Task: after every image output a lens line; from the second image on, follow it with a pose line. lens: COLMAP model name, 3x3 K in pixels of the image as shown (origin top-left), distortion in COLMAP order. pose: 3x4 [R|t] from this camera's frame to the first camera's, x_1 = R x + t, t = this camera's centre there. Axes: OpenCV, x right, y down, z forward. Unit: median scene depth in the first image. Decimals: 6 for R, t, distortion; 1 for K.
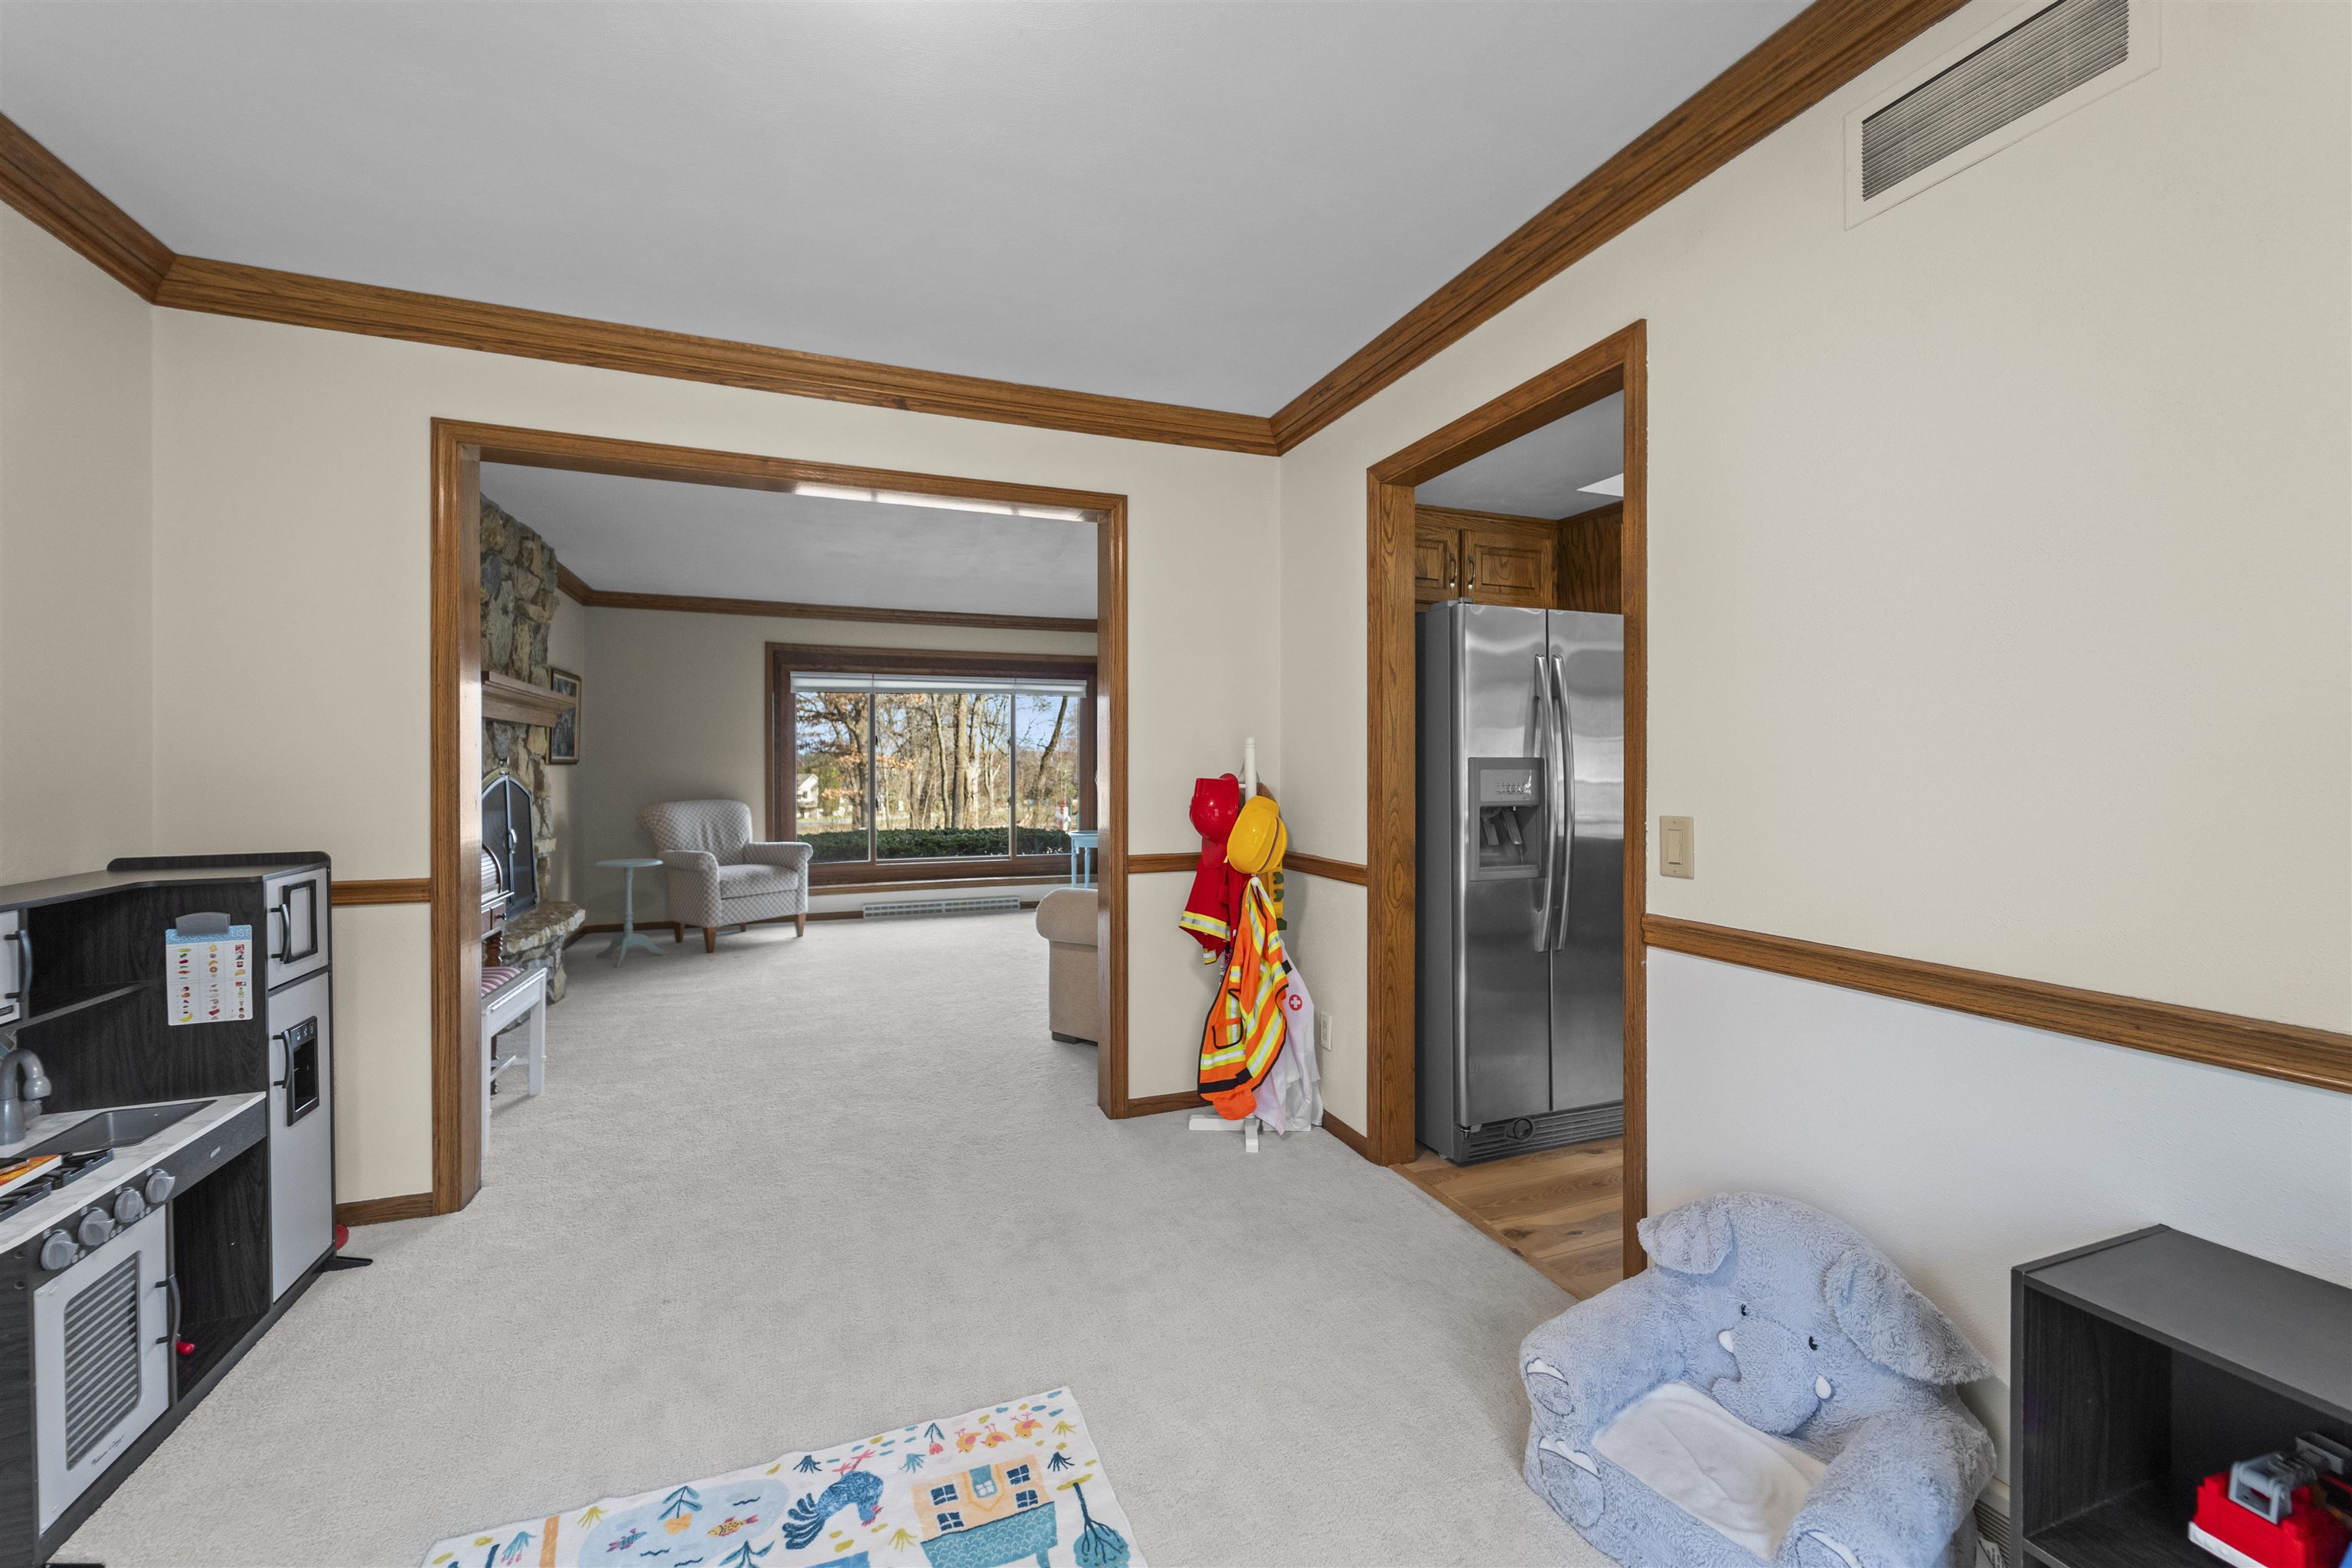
lens RADIAL K [[947.9, 0, 1178.3], [0, 947.9, 760.6], [0, 0, 1]] dist [-0.000566, -0.000111]
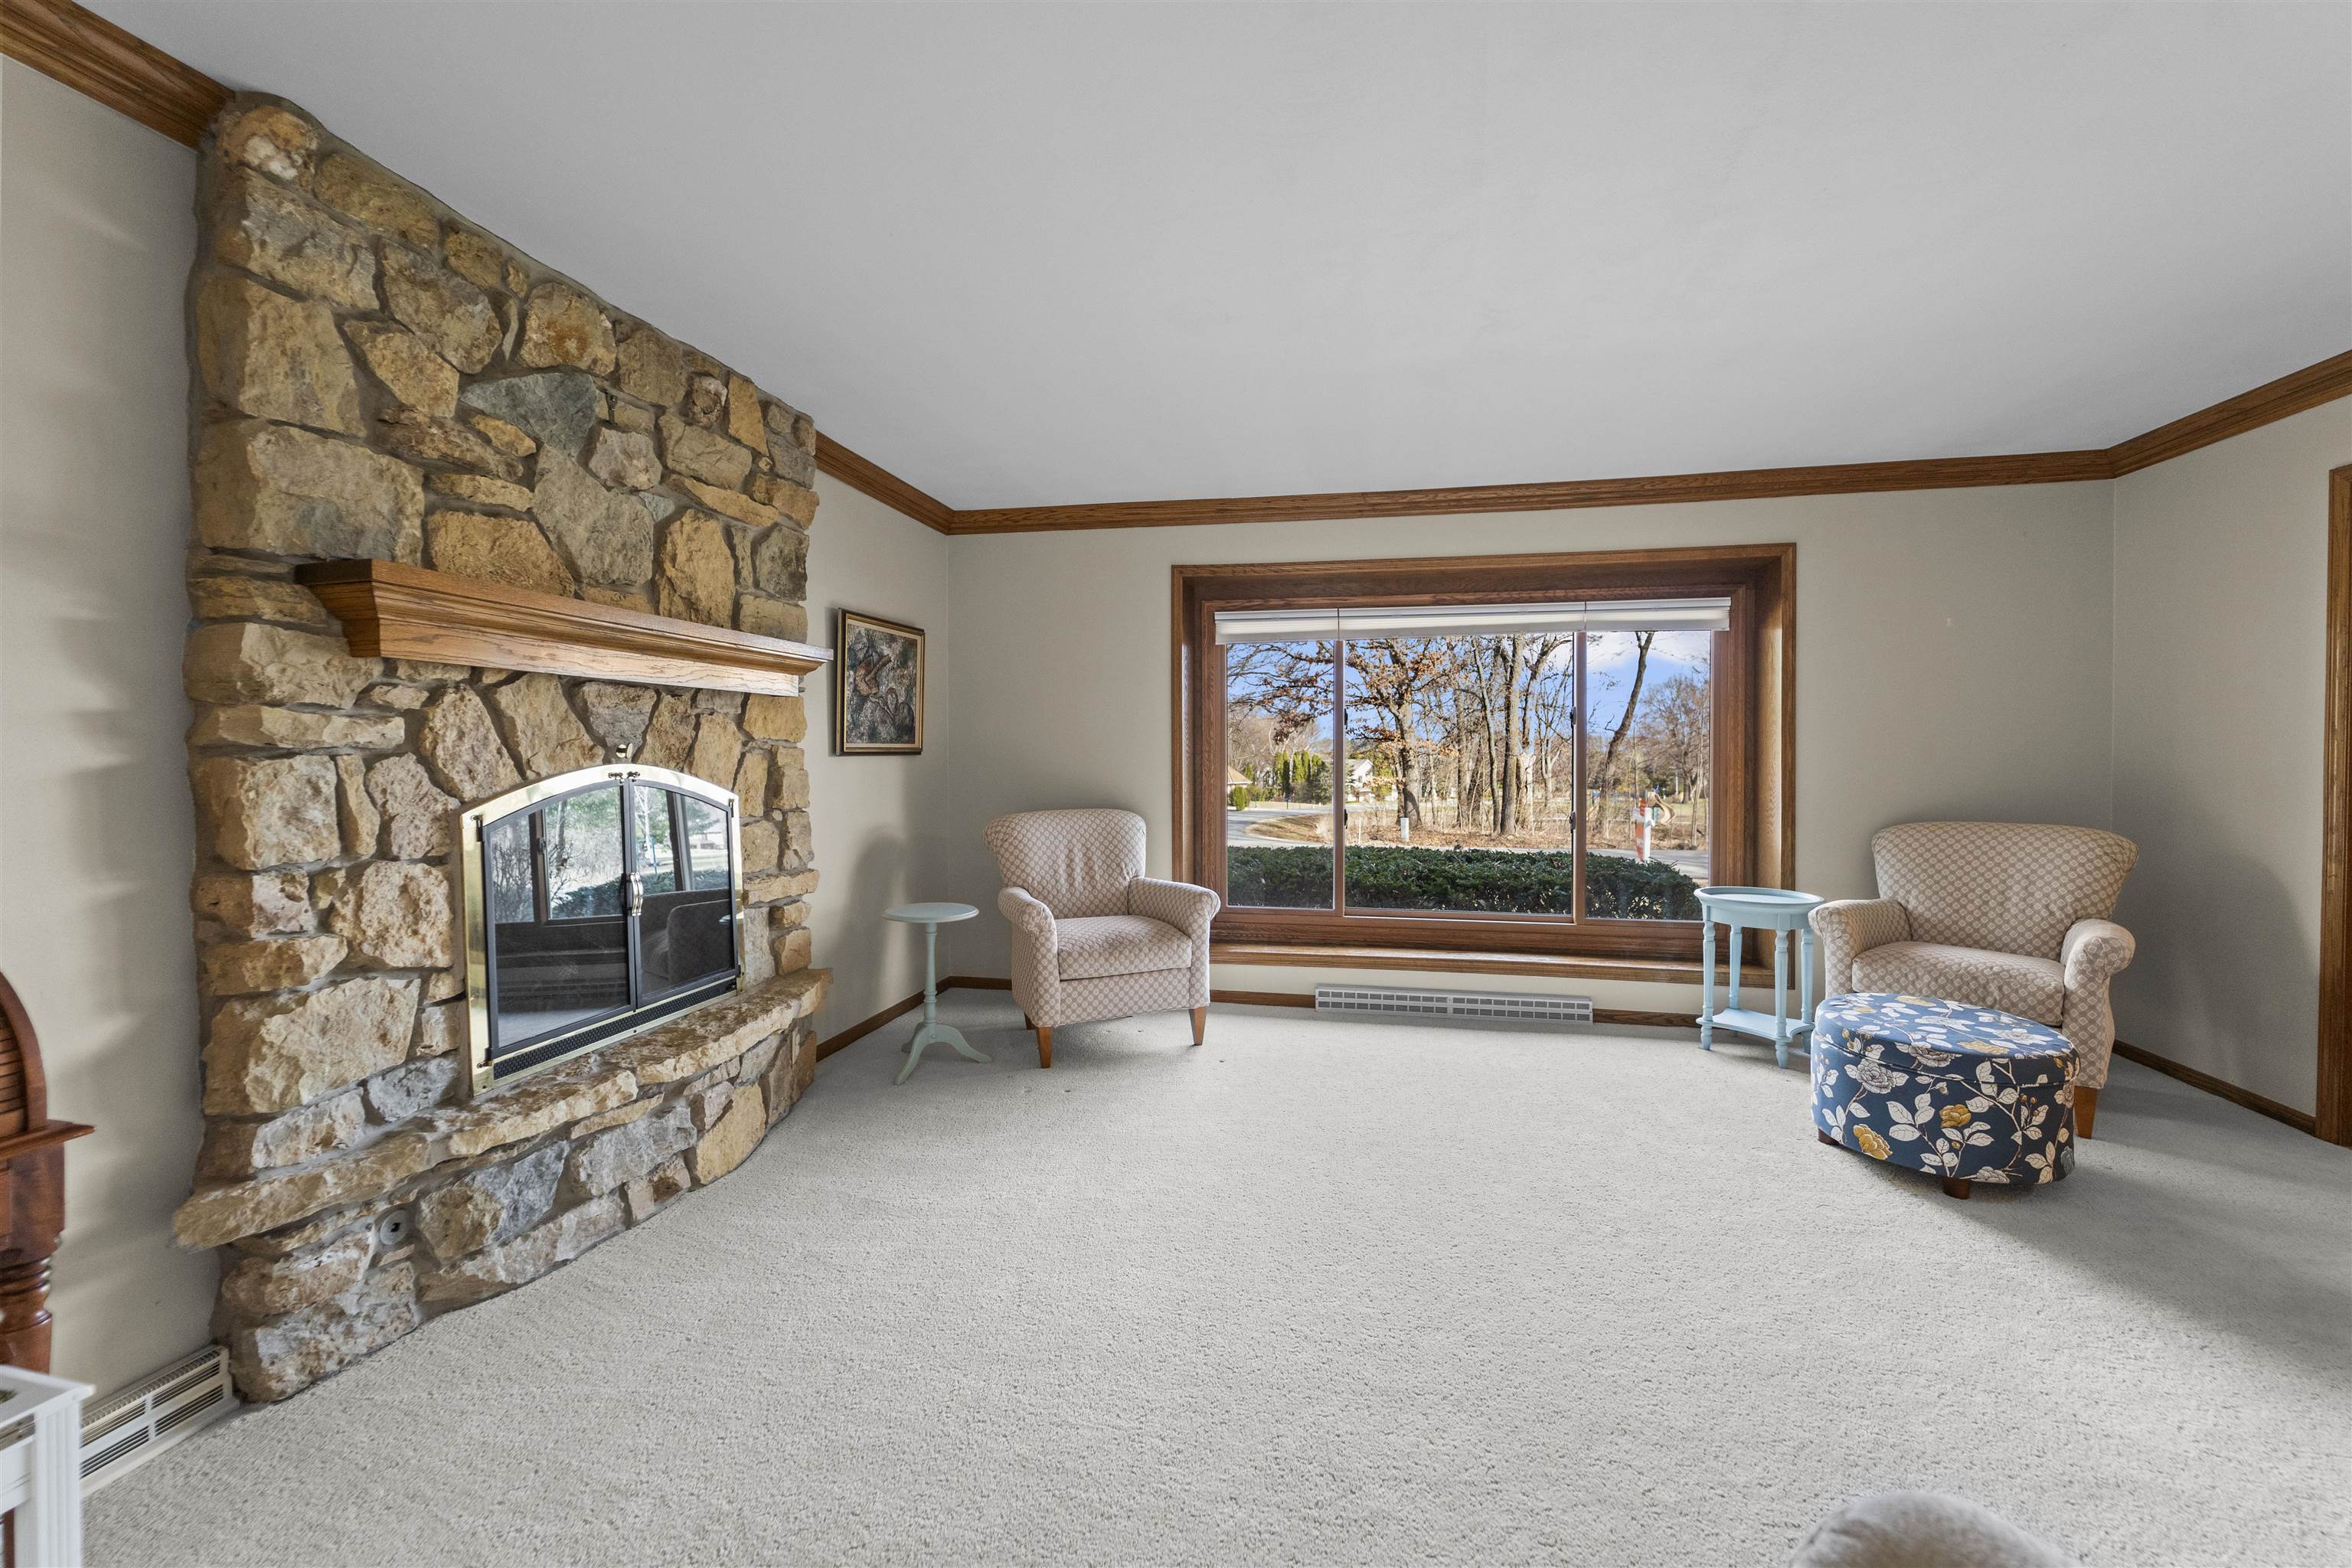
lens RADIAL K [[974.7, 0, 1147.4], [0, 974.7, 771.2], [0, 0, 1]] dist [0.001991, 0.000037]
pose [[0.833440, 0.010464, -0.552511, -0.072702], [0.003315, 0.999708, 0.023933, -0.000375], [0.552600, -0.021779, 0.833162, 0.391769]]
